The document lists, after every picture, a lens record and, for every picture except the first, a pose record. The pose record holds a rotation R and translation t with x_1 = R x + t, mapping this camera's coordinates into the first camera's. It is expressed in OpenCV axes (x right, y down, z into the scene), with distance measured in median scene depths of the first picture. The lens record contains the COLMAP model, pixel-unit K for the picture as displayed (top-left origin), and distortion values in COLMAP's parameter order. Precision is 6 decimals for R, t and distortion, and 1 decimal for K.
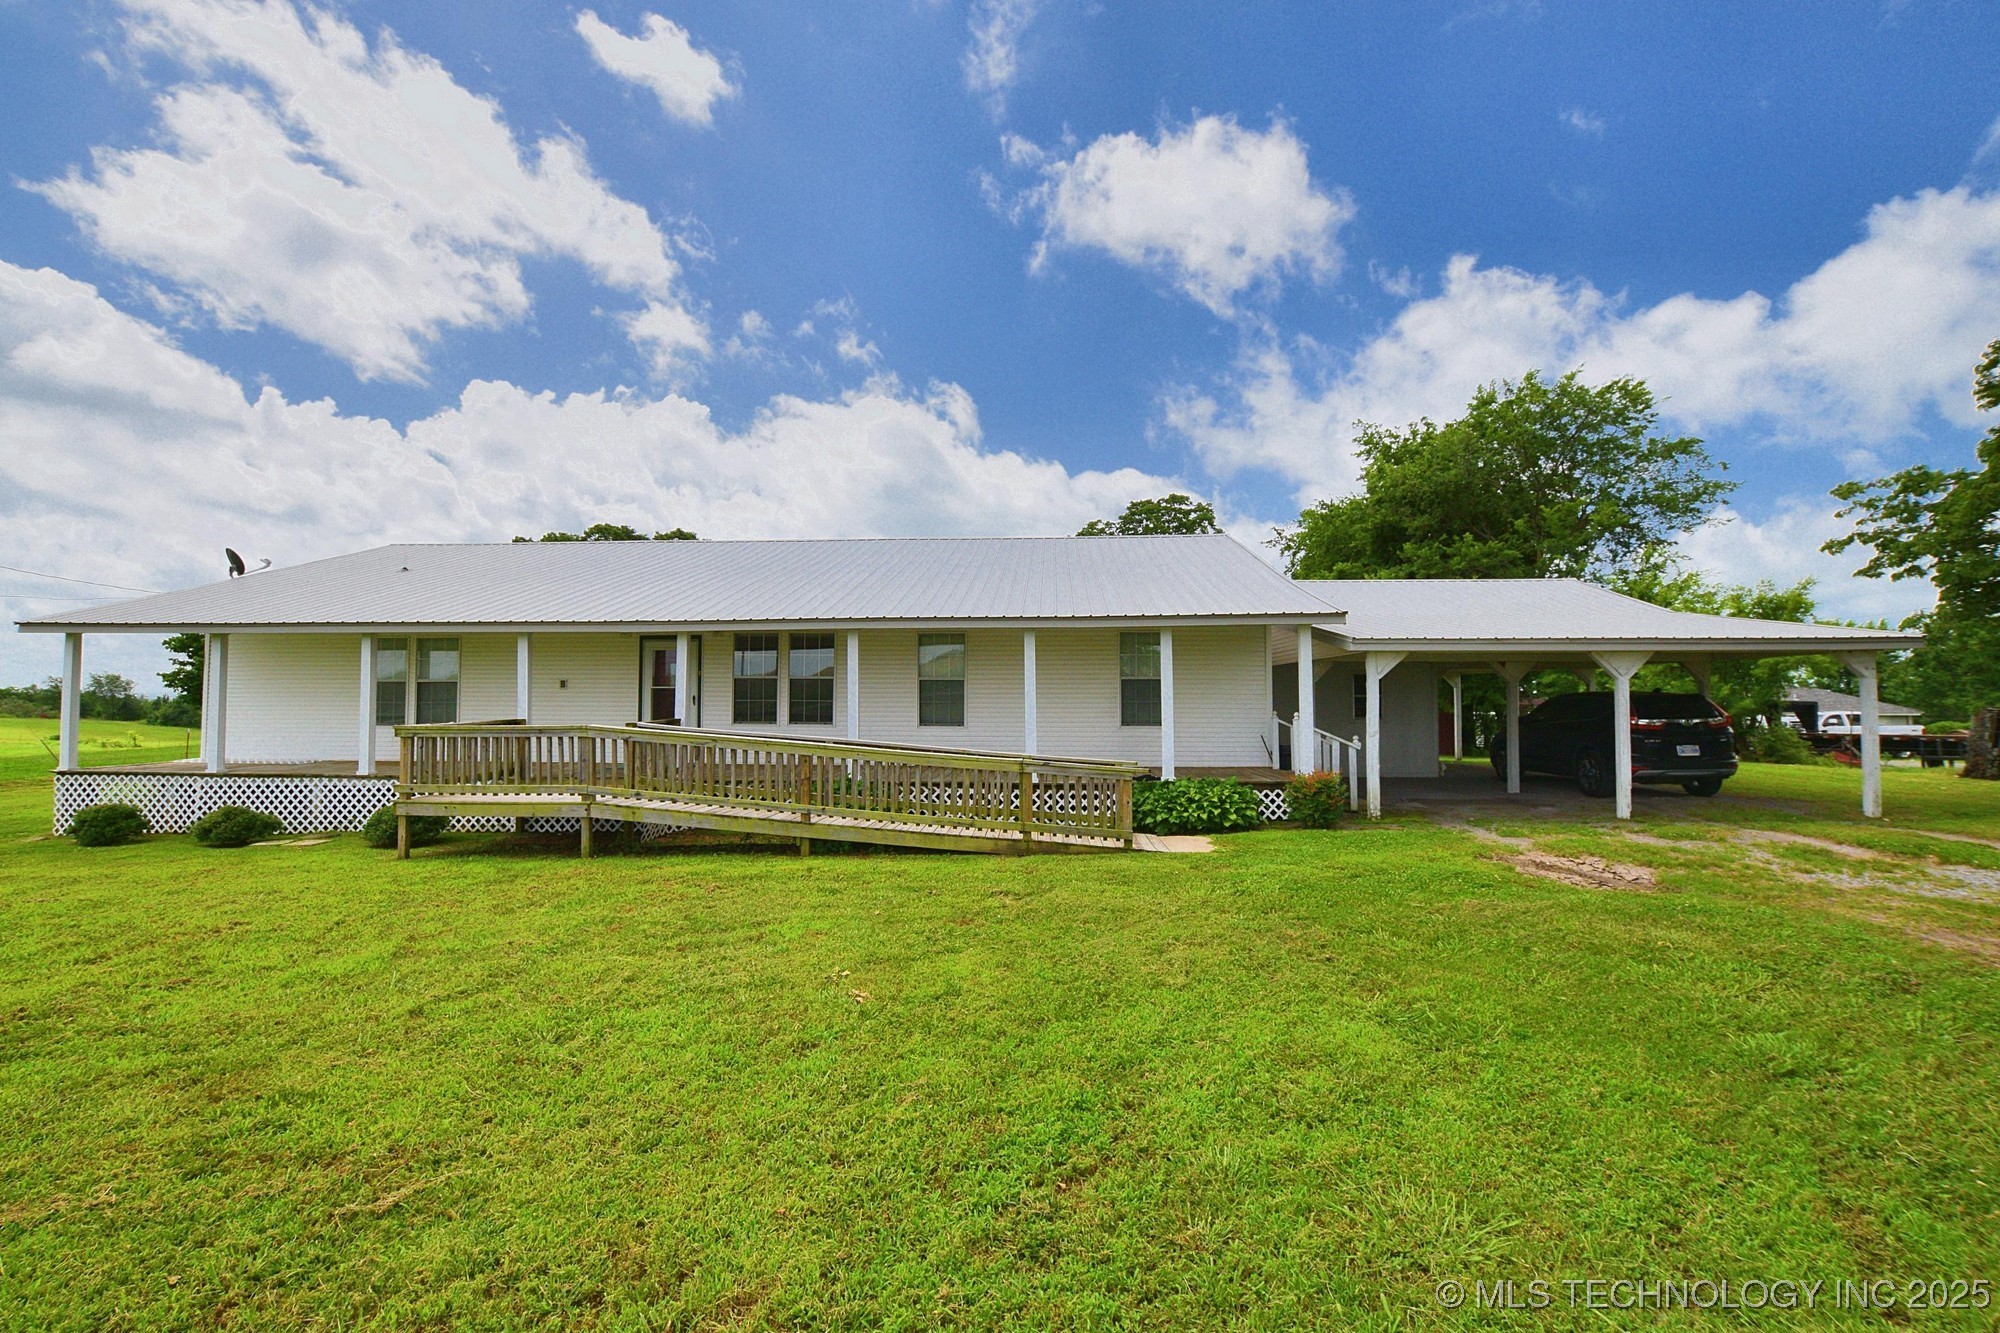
lens RADIAL K [[886.7, 0, 998.4], [0, 886.7, 659.9], [0, 0, 1]] dist [-0.022364, 0.000621]
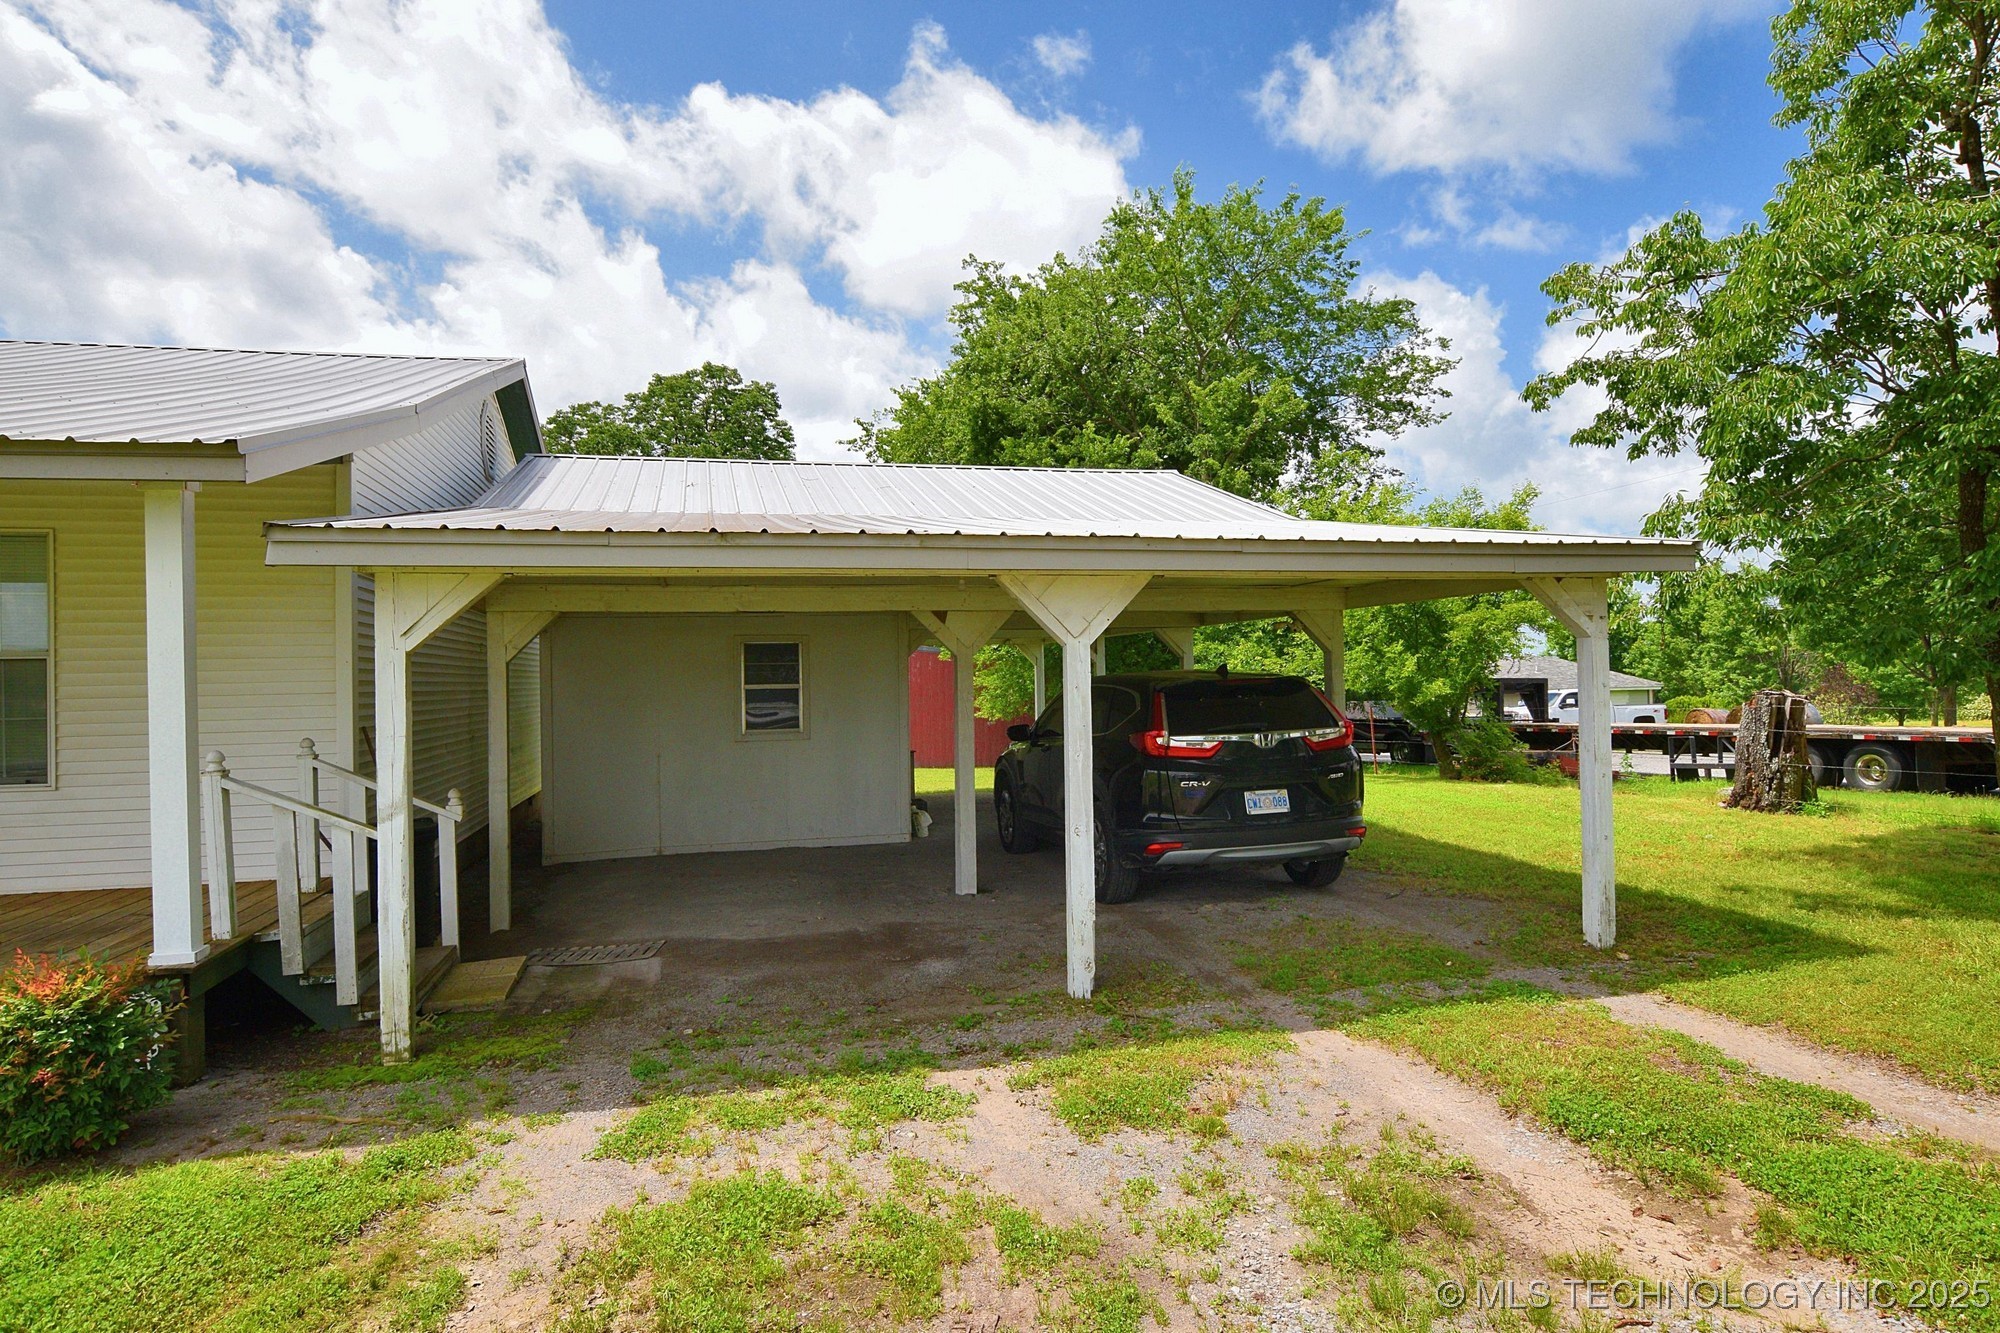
lens RADIAL K [[1193.9, 0, 999.4], [0, 1193.9, 656.2], [0, 0, 1]] dist [-0.009780, 0.001632]
pose [[0.952902, -0.010464, 0.303097, 0.508171], [0.004227, 0.999766, 0.021227, 0.014791], [-0.303248, -0.018946, 0.952723, 0.487047]]
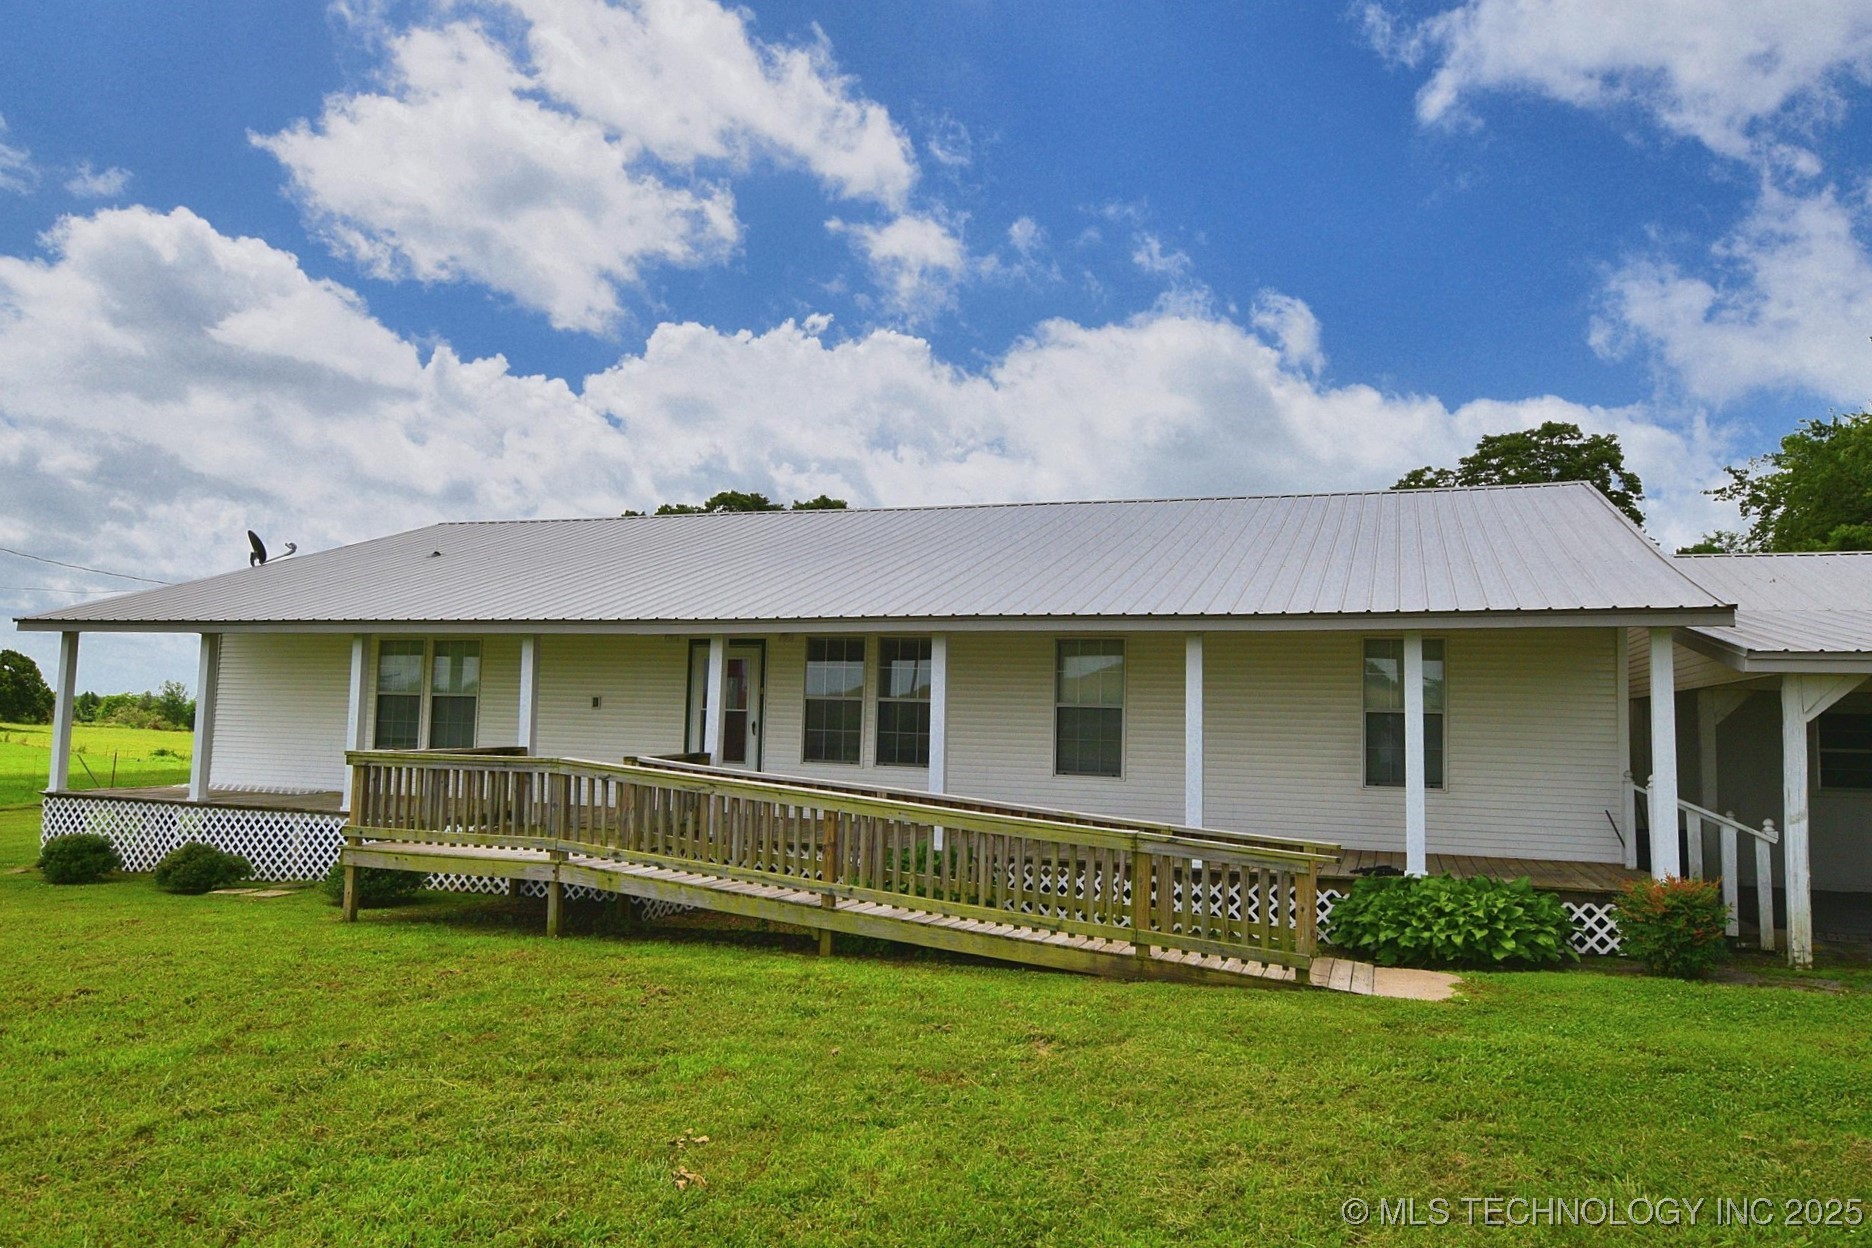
lens RADIAL K [[1264.1, 0, 936.0], [0, 1264.1, 624.0], [0, 0, 1]] dist [-0.004730, 0.004777]
pose [[0.958805, 0.002668, -0.284052, 0.119139], [-0.014212, 0.999154, -0.038585, -0.002621], [0.283709, 0.041033, 0.958032, 0.046254]]
